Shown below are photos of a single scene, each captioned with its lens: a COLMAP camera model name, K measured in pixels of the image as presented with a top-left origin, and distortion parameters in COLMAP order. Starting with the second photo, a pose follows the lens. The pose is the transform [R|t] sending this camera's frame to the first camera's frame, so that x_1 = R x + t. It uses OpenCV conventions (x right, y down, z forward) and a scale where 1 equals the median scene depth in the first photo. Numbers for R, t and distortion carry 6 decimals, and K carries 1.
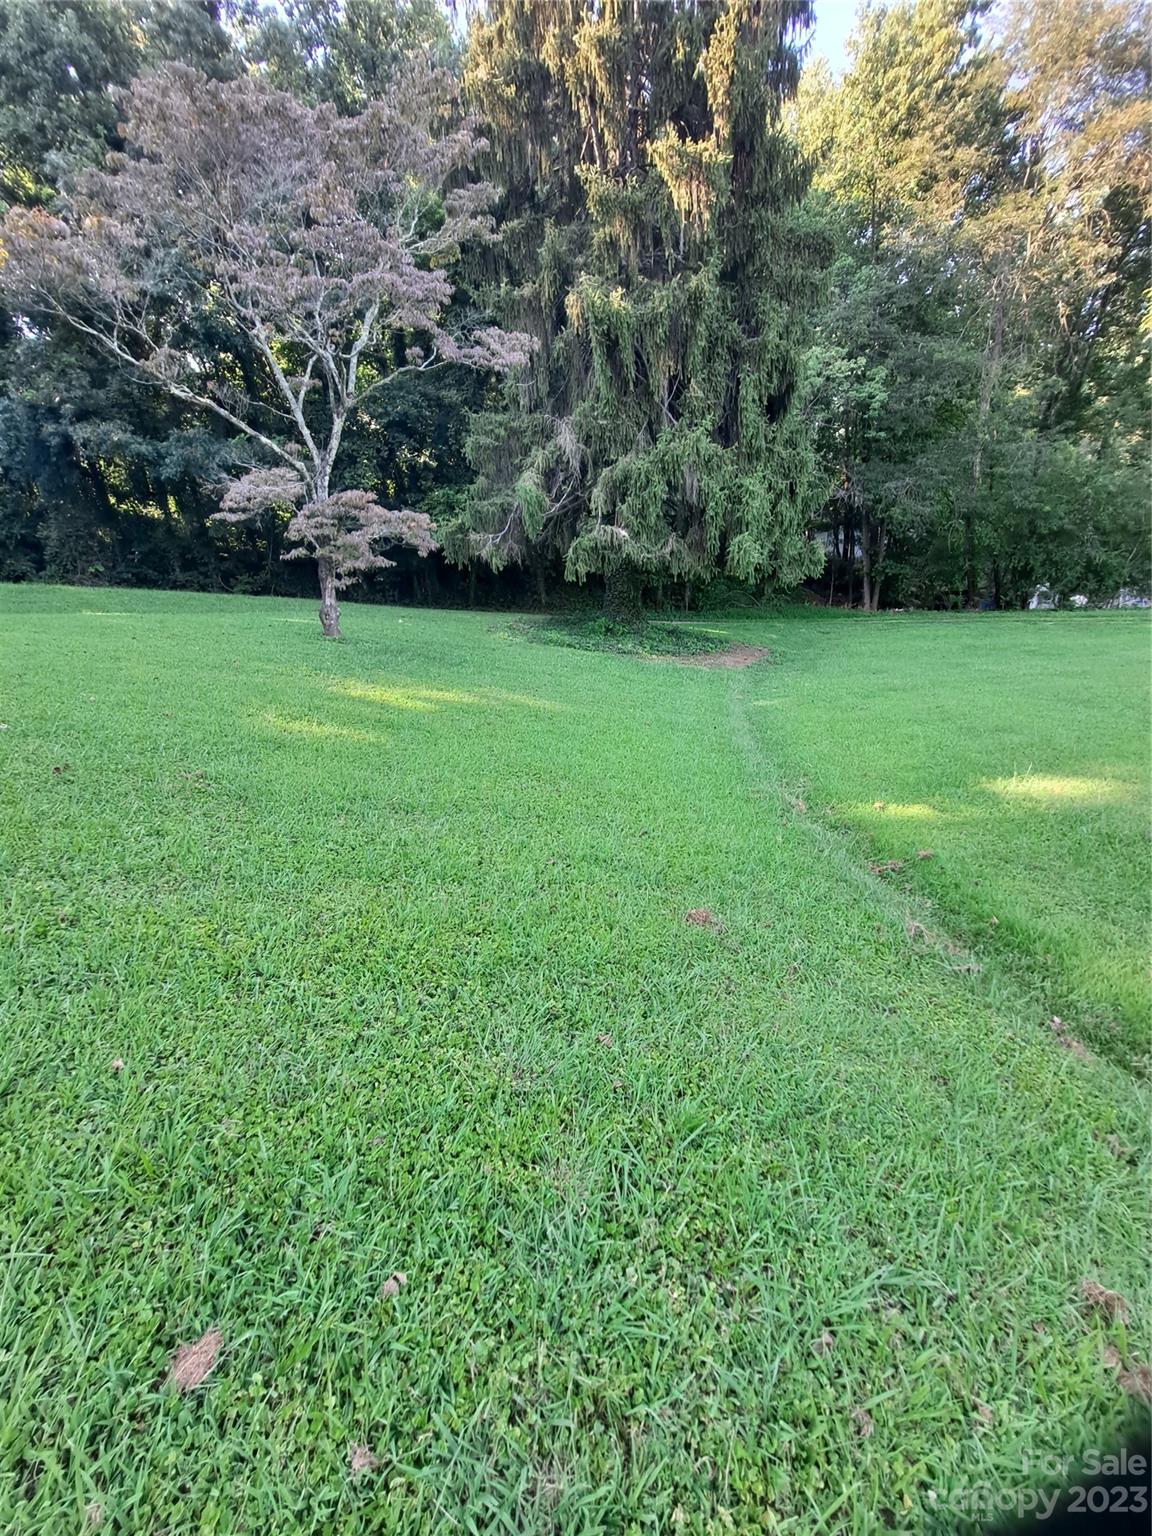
lens RADIAL K [[610.0, 0, 576.0], [0, 610.0, 778.4], [0, 0, 1]] dist [-0.014307, -0.000525]
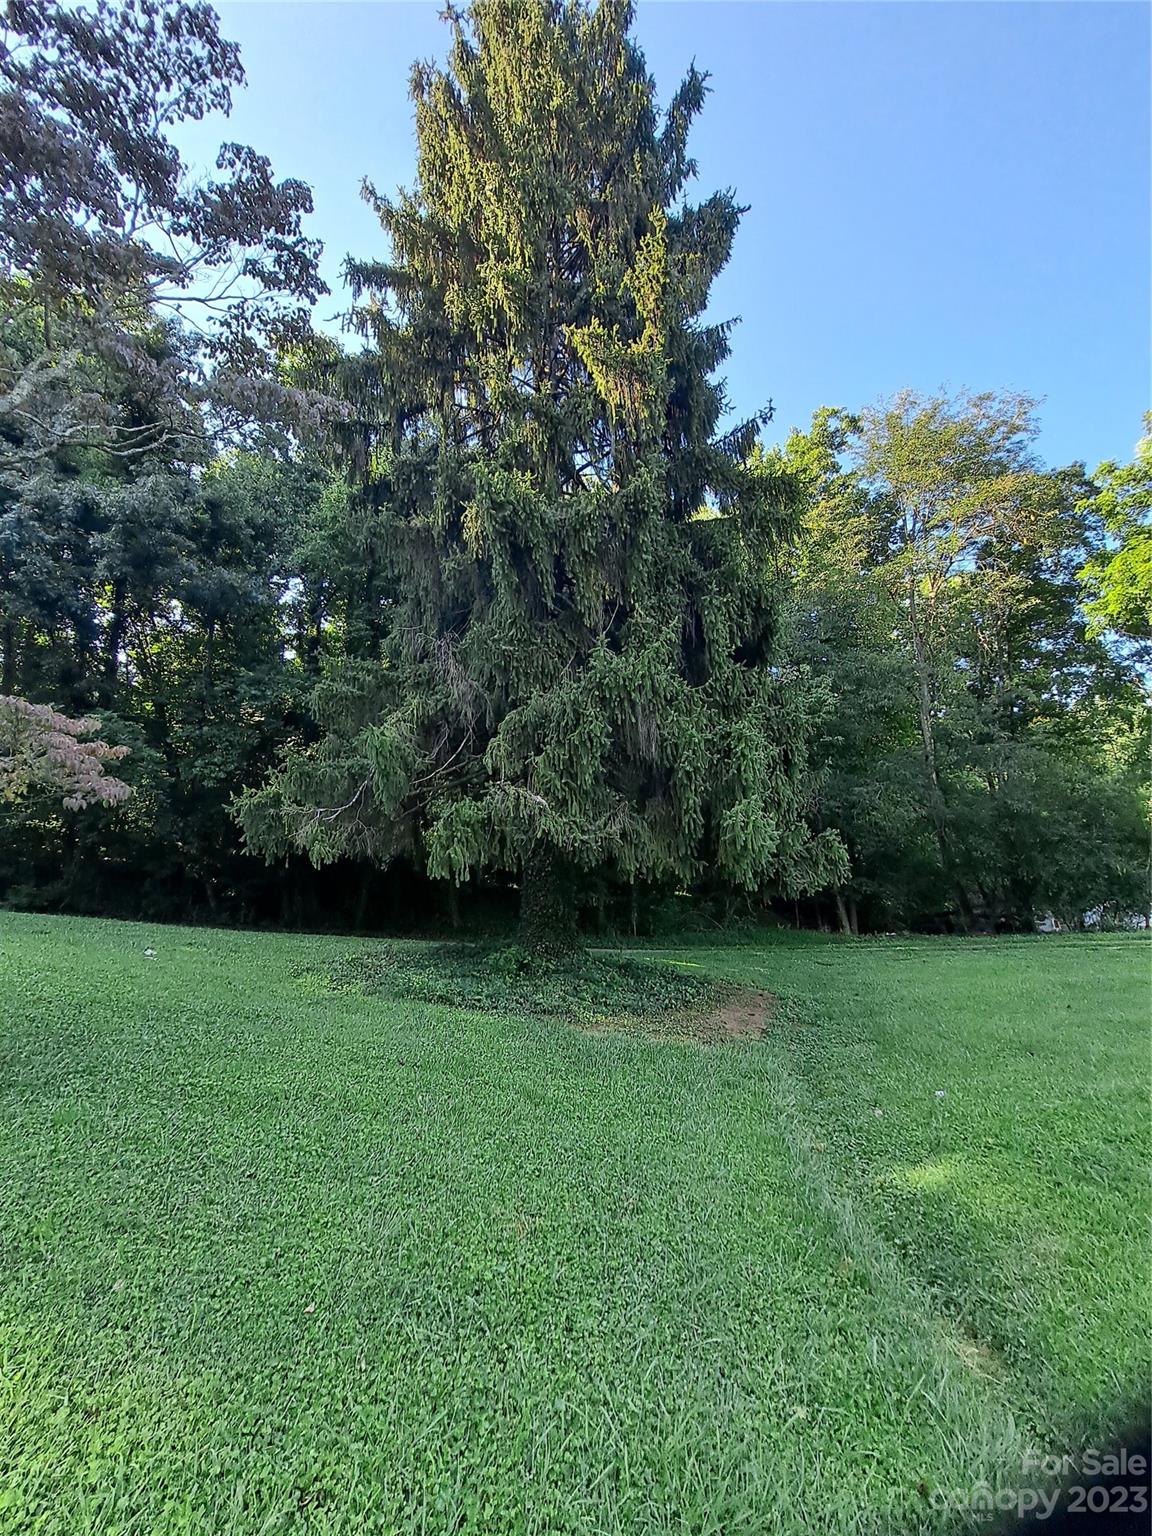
lens RADIAL K [[610.0, 0, 576.0], [0, 610.0, 778.4], [0, 0, 1]] dist [-0.014307, -0.000525]
pose [[0.995711, 0.020680, 0.090176, 0.060817], [0.027354, 0.865318, -0.500476, -0.130817], [-0.088381, 0.500797, 0.861041, 0.489558]]
